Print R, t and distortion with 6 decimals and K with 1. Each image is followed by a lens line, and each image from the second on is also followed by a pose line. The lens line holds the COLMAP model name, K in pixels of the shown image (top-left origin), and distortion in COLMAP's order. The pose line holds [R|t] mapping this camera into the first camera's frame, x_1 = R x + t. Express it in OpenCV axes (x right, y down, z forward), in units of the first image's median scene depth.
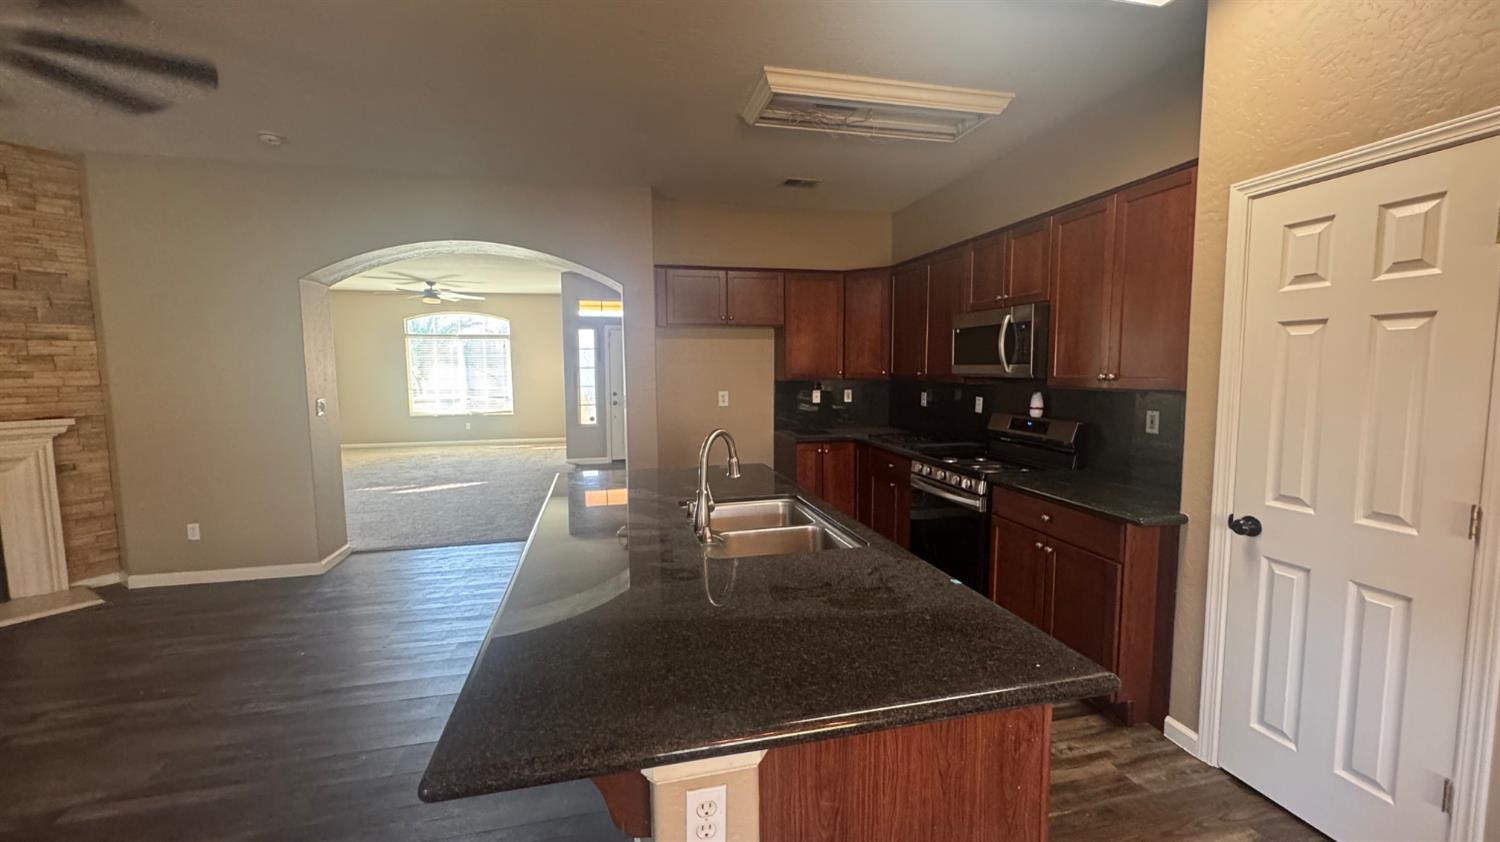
lens RADIAL K [[602.2, 0, 751.5], [0, 602.2, 421.4], [0, 0, 1]] dist [-0.006114, 0.000796]
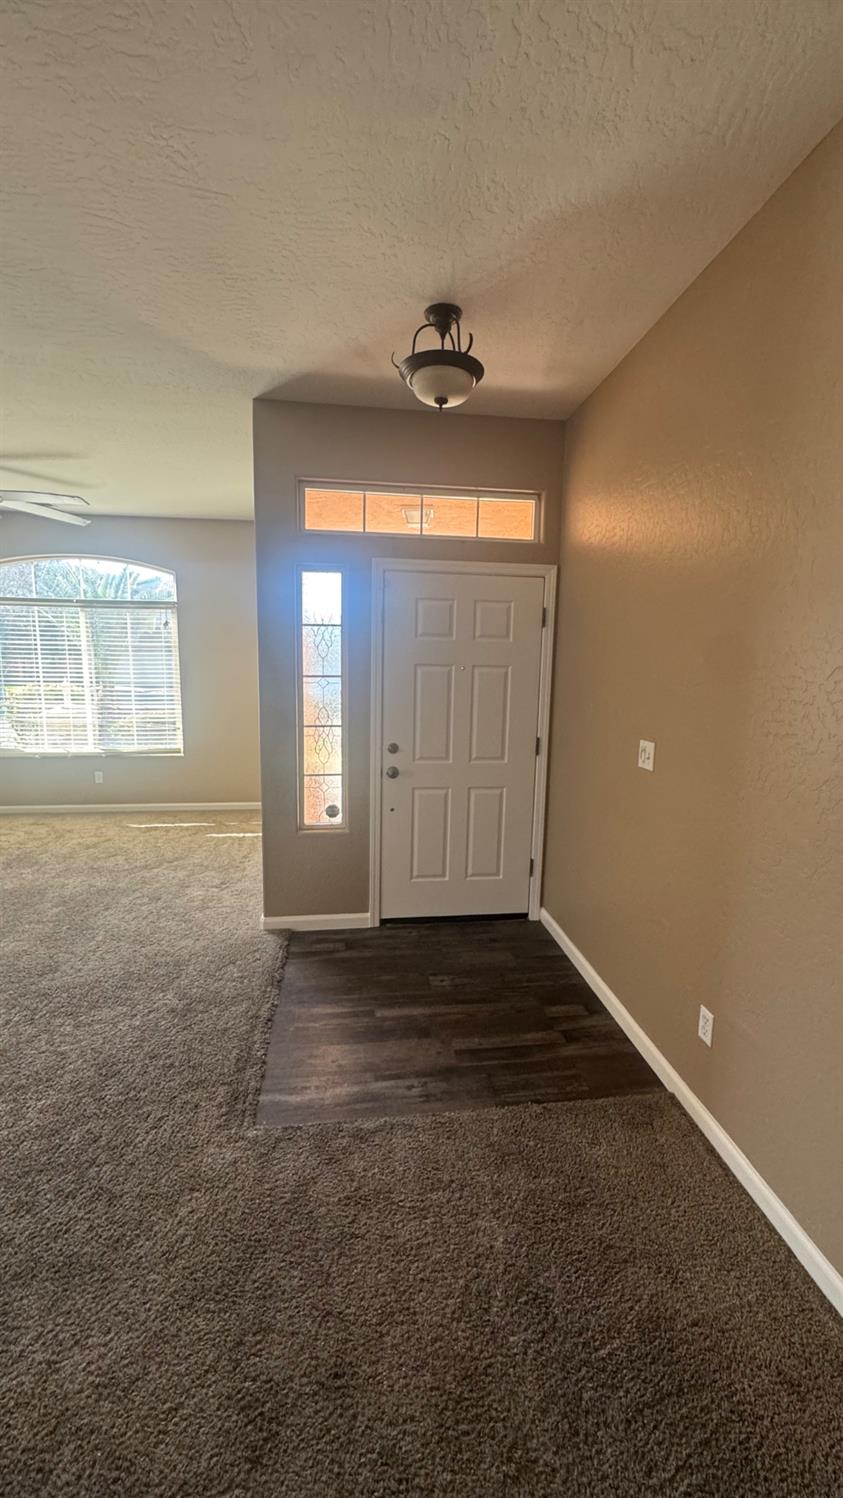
lens RADIAL K [[601.4, 0, 428.8], [0, 601.4, 742.3], [0, 0, 1]] dist [-0.006114, 0.000796]
pose [[0.994888, 0.033687, -0.095204, -0.368499], [-0.029938, 0.998729, 0.040540, -0.140969], [0.096448, -0.037482, 0.994632, 1.370964]]
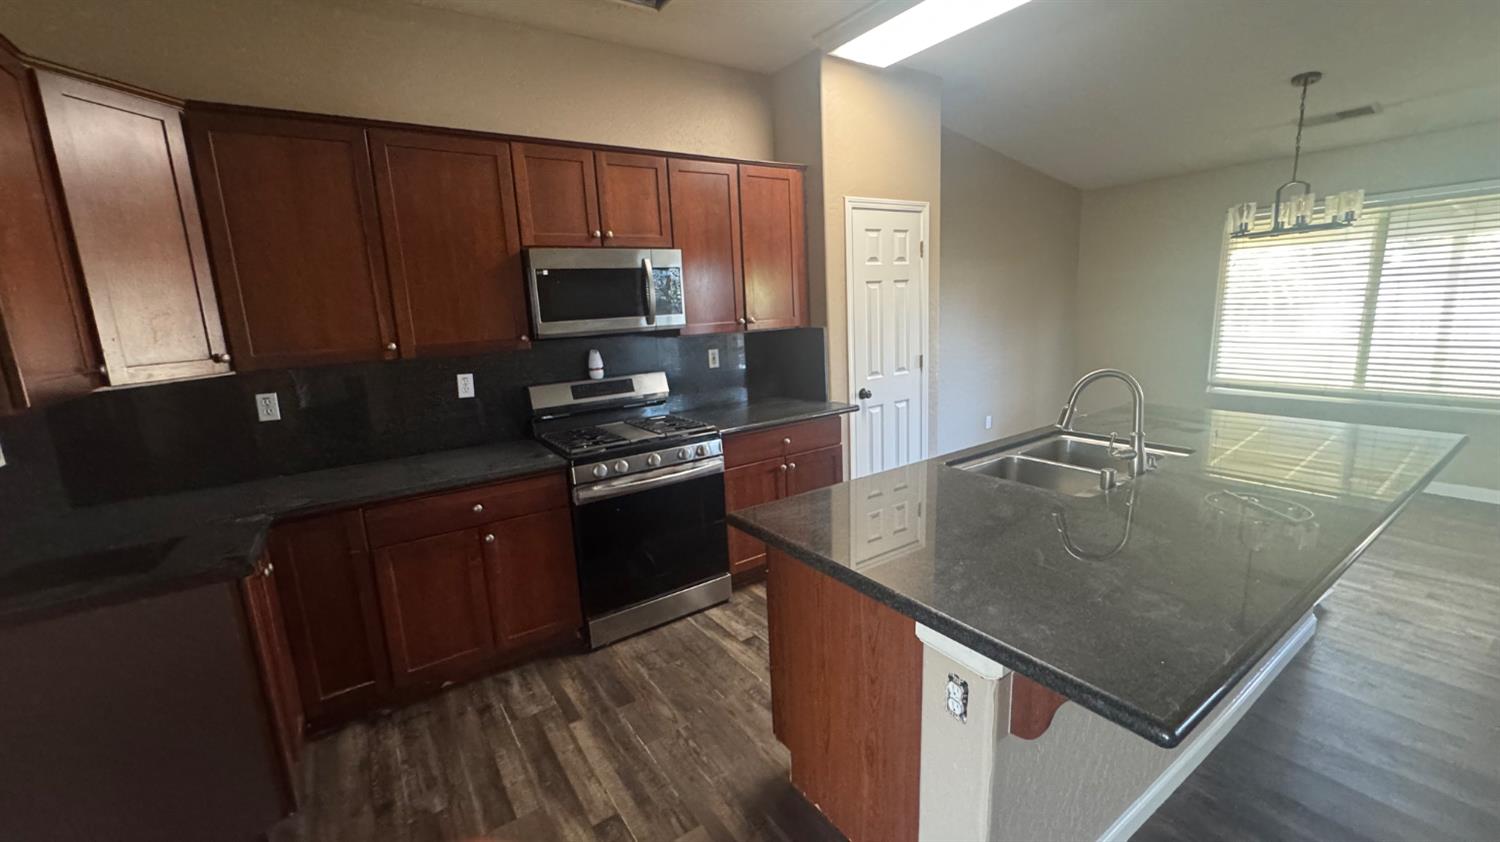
lens RADIAL K [[602.2, 0, 749.0], [0, 602.2, 419.5], [0, 0, 1]] dist [-0.006114, 0.000796]
pose [[-0.349874, -0.155502, 0.923801, -0.373931], [0.136059, 0.967236, 0.214343, -0.094326], [-0.926864, 0.200685, -0.317253, 0.950237]]
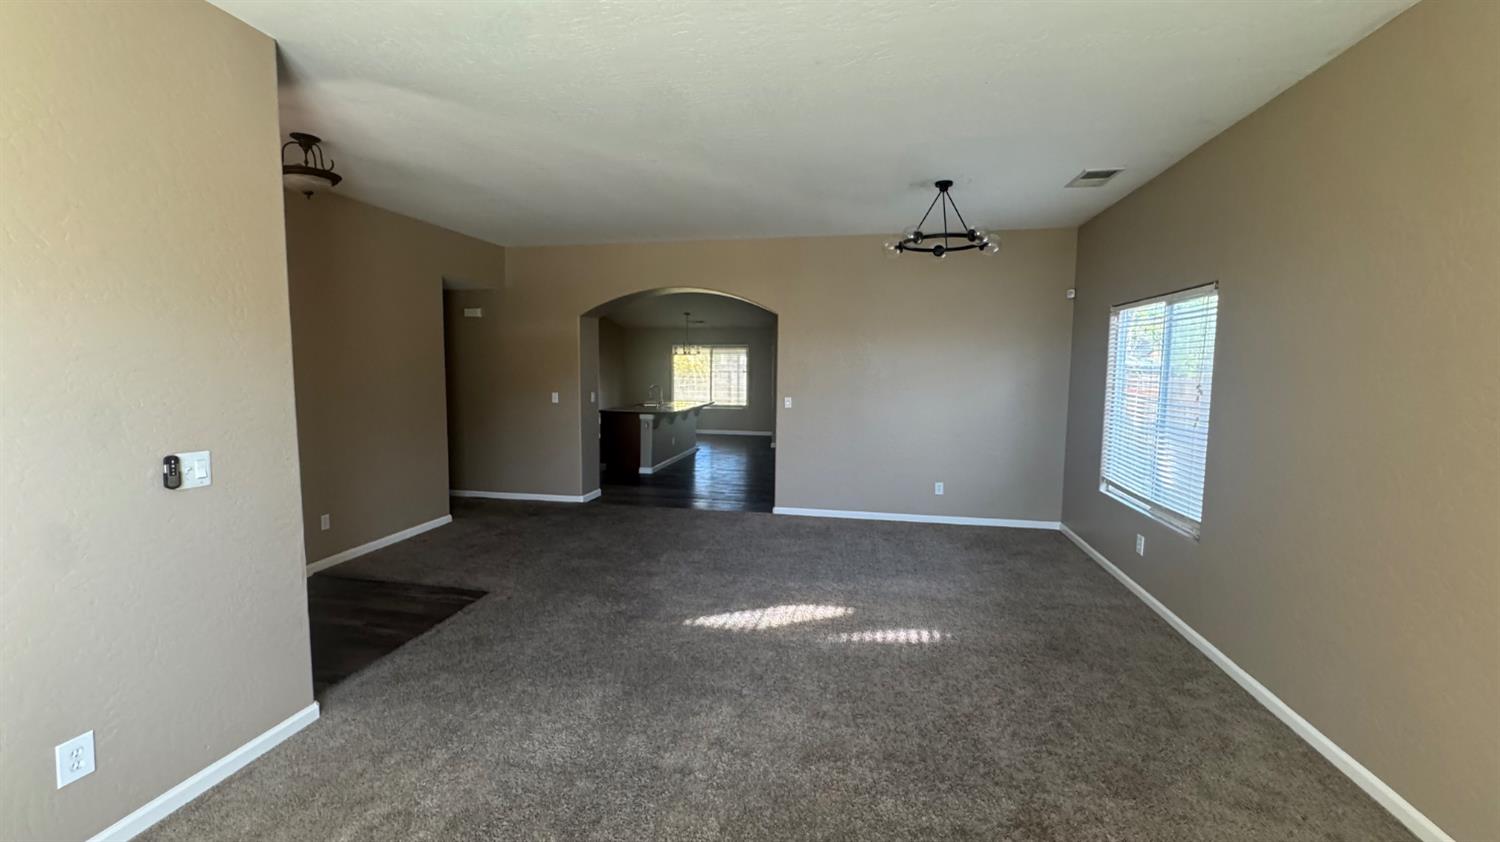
lens RADIAL K [[602.2, 0, 746.7], [0, 602.2, 415.5], [0, 0, 1]] dist [-0.006114, 0.000796]
pose [[-0.906363, -0.038356, 0.420756, -1.342070], [0.035624, 0.985386, 0.166568, -0.252759], [-0.420996, 0.165960, -0.891751, 2.485901]]
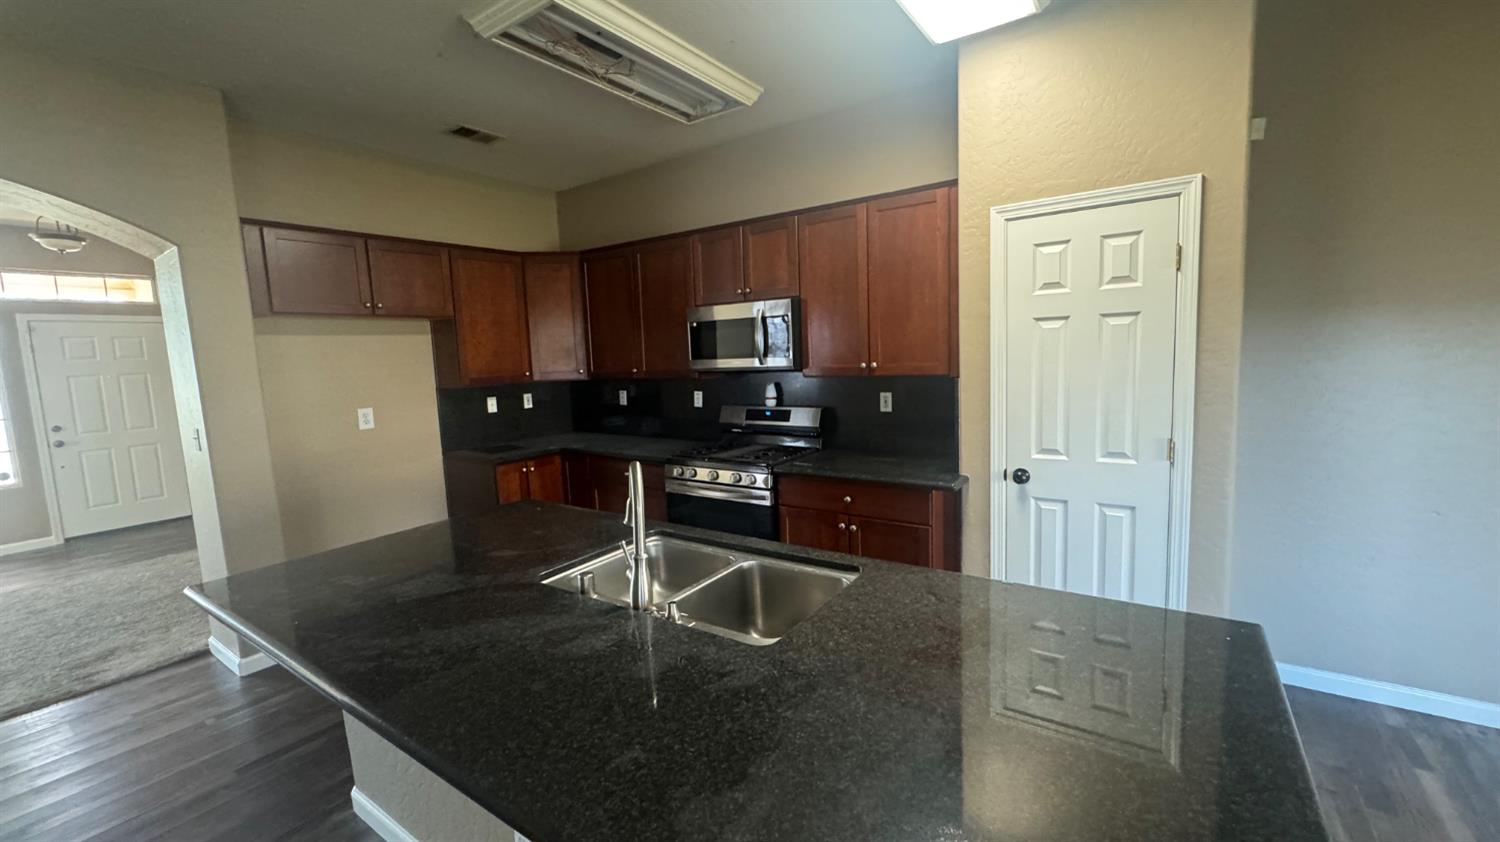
lens RADIAL K [[602.2, 0, 753.7], [0, 602.2, 419.7], [0, 0, 1]] dist [-0.006114, 0.000796]
pose [[0.745627, -0.101360, 0.658610, -0.217664], [0.096719, 0.994359, 0.043533, -0.028760], [-0.659307, 0.031241, 0.751224, 0.199076]]
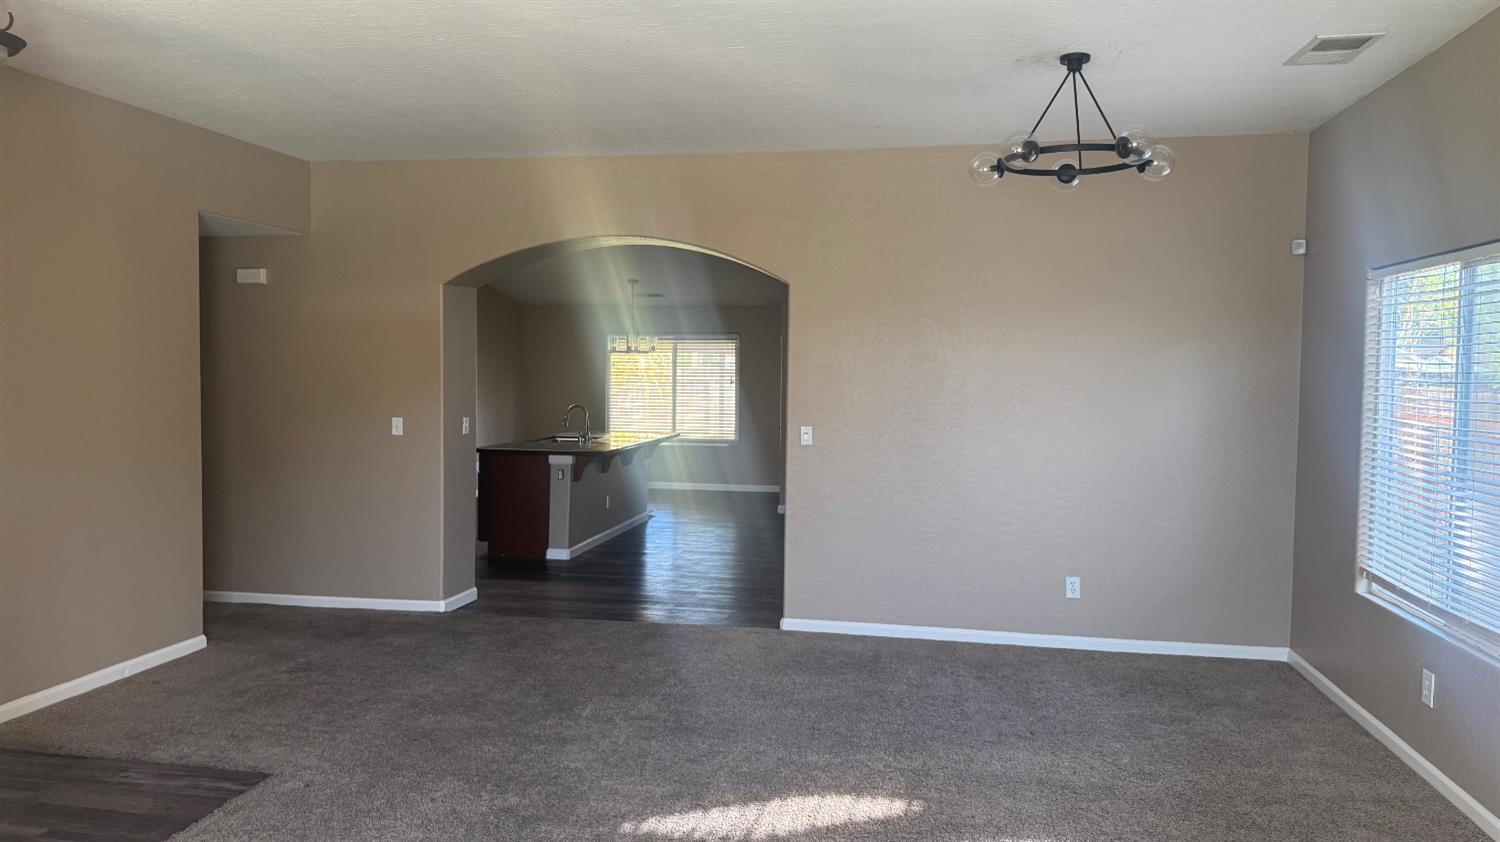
lens RADIAL K [[1025.2, 0, 751.1], [0, 1025.2, 426.2], [0, 0, 1]] dist [-0.005140, -0.006791]
pose [[-0.911887, -0.027314, 0.409532, -1.330295], [0.032306, 0.989911, 0.137957, -0.248746], [-0.409168, 0.139031, -0.901805, 2.451724]]
